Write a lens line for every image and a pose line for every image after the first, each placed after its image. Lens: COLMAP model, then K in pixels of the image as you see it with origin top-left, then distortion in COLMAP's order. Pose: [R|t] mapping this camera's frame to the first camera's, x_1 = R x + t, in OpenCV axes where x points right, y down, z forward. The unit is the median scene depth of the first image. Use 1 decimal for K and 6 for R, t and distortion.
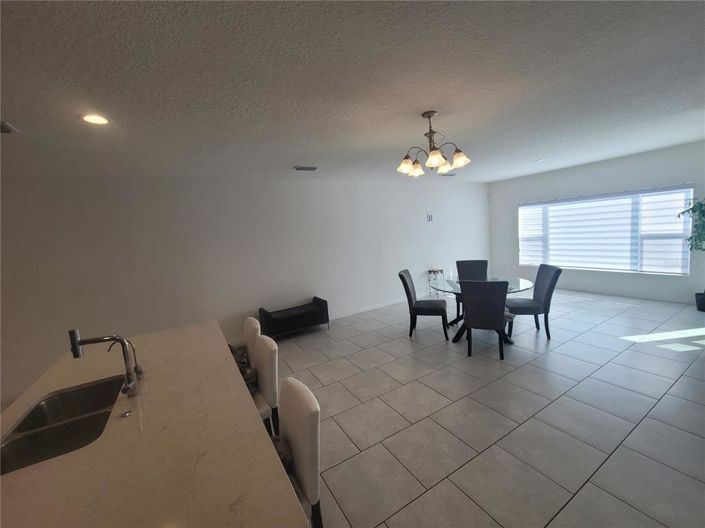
lens RADIAL K [[286.0, 0, 352.1], [0, 286.0, 263.3], [0, 0, 1]] dist [-0.000433, -0.000031]
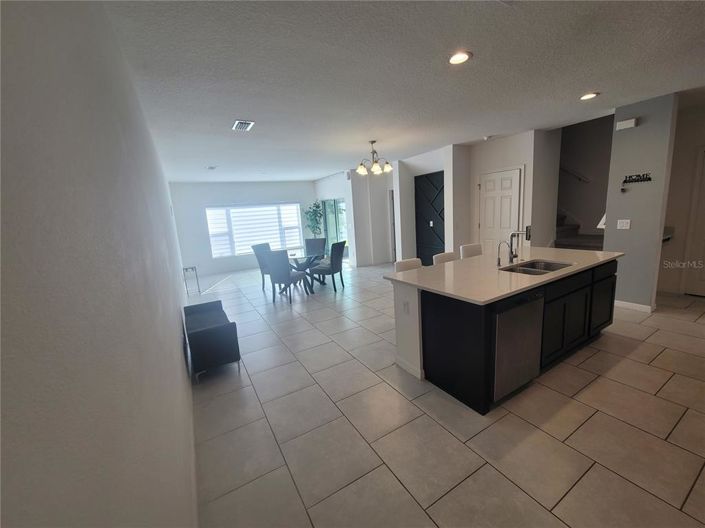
lens RADIAL K [[286.0, 0, 351.7], [0, 286.0, 261.3], [0, 0, 1]] dist [-0.000433, -0.000031]
pose [[0.008420, -0.091916, 0.995731, -0.629951], [0.183536, 0.978992, 0.088818, 0.021474], [-0.982977, 0.182005, 0.025113, 0.456523]]
